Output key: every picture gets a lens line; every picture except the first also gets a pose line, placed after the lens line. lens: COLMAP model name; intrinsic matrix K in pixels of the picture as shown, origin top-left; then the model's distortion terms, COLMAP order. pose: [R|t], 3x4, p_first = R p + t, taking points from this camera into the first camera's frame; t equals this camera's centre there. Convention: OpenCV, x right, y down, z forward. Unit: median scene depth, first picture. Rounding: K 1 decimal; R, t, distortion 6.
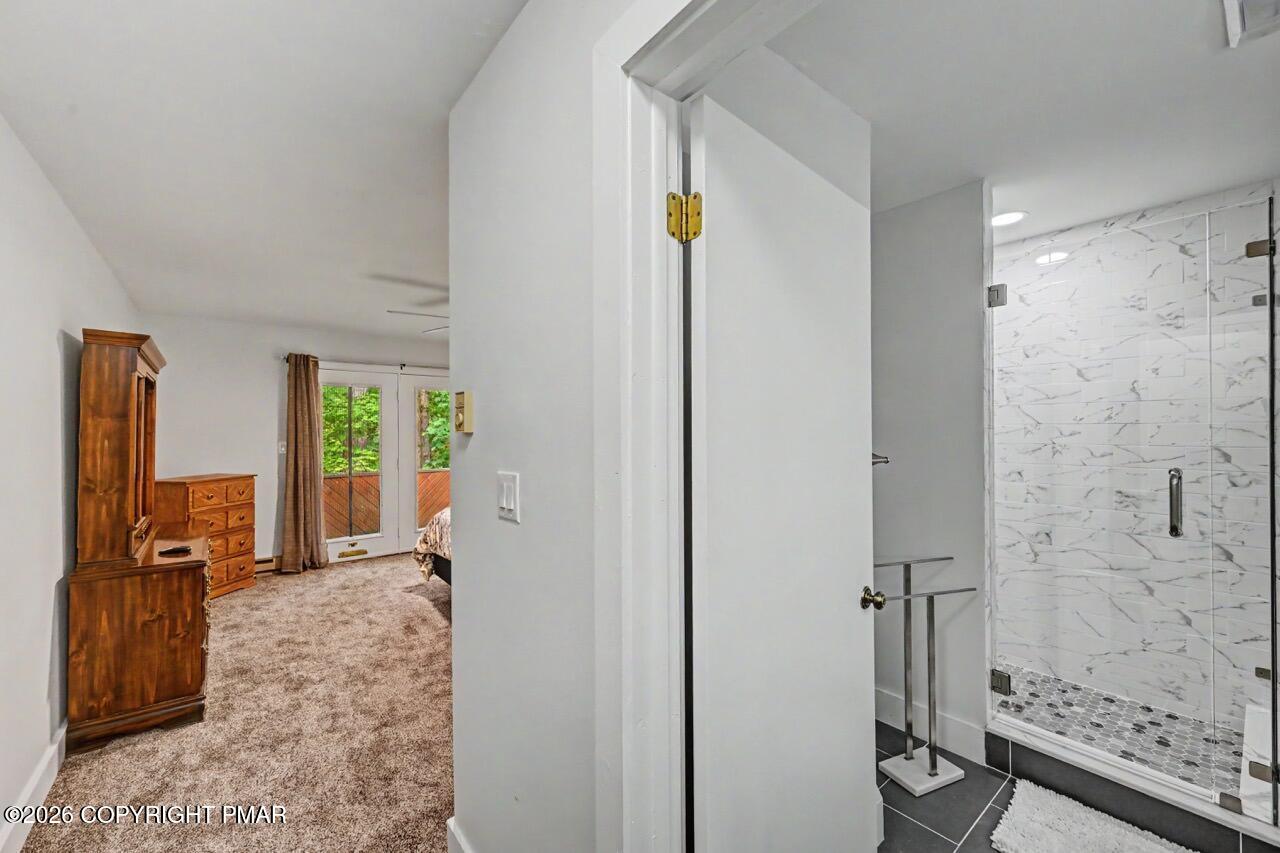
lens RADIAL K [[508.8, 0, 641.3], [0, 508.8, 433.2], [0, 0, 1]] dist [0.000557, 0.000104]
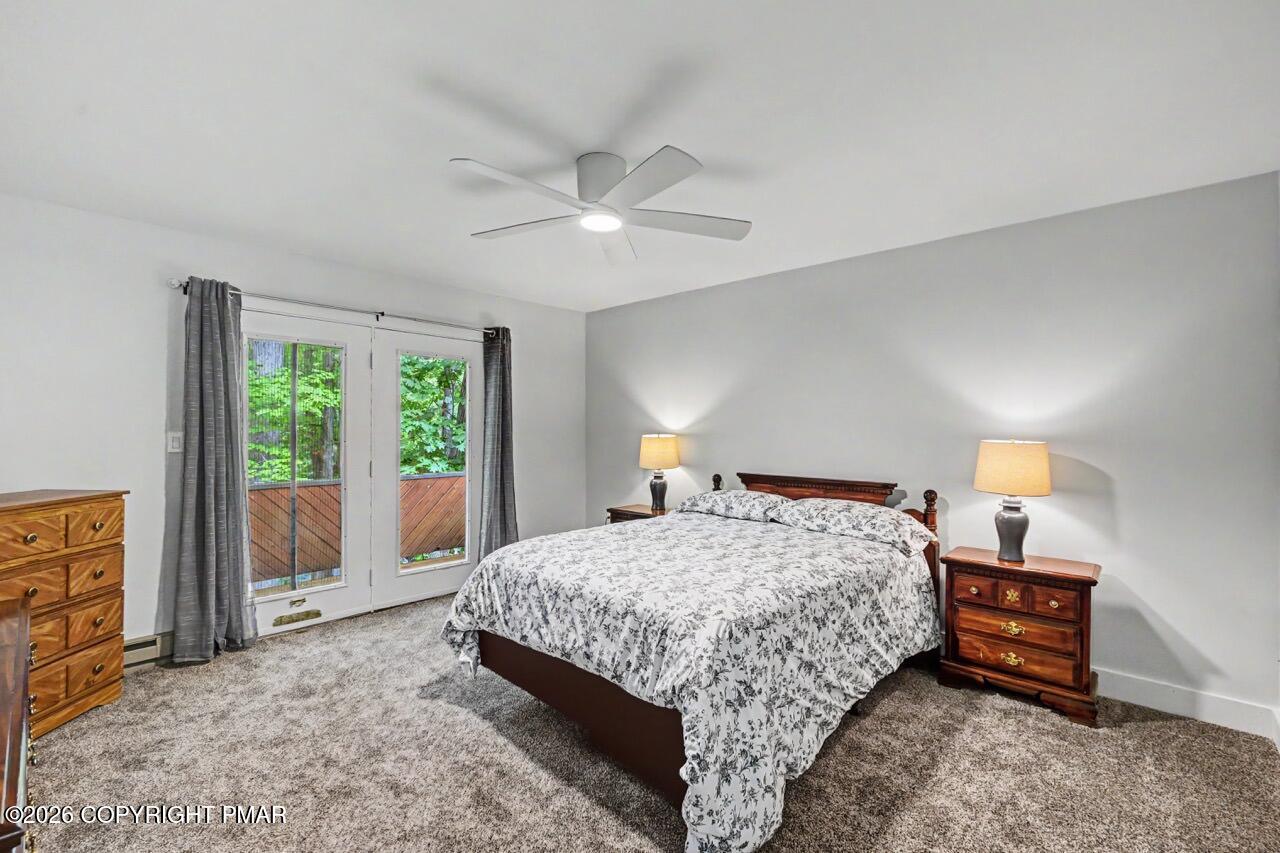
lens RADIAL K [[541.7, 0, 642.4], [0, 541.7, 434.0], [0, 0, 1]] dist [-0.002955, 0.000221]
pose [[0.988686, 0.010393, 0.149639, -0.299287], [-0.011030, 0.999933, 0.003427, 0.012418], [-0.149594, -0.005039, 0.988735, 0.347620]]
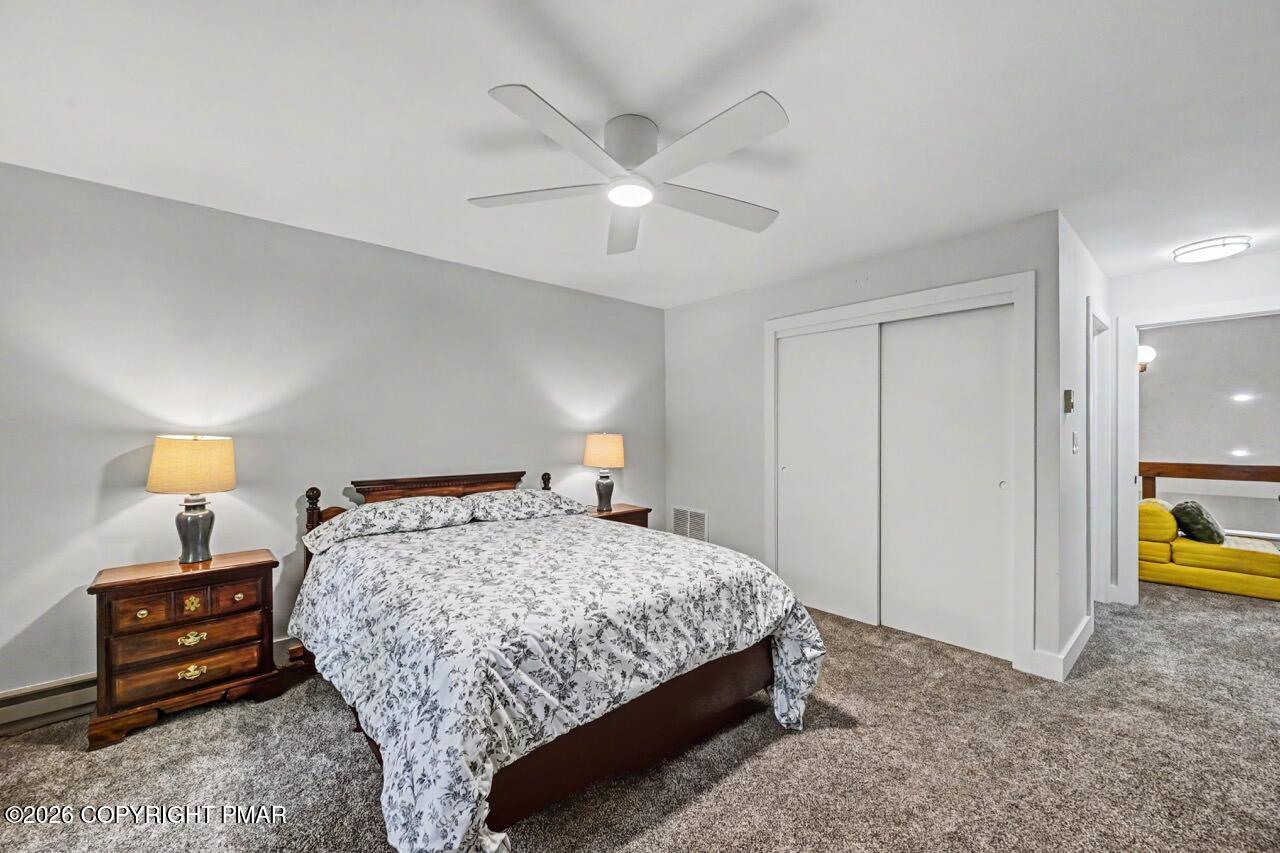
lens RADIAL K [[528.0, 0, 643.1], [0, 528.0, 408.0], [0, 0, 1]] dist [0.021511, 0.000042]
pose [[-0.057554, 0.040609, 0.997516, -0.721442], [-0.001900, 0.999166, -0.040786, 0.010689], [-0.998341, -0.004243, -0.057429, 0.861650]]
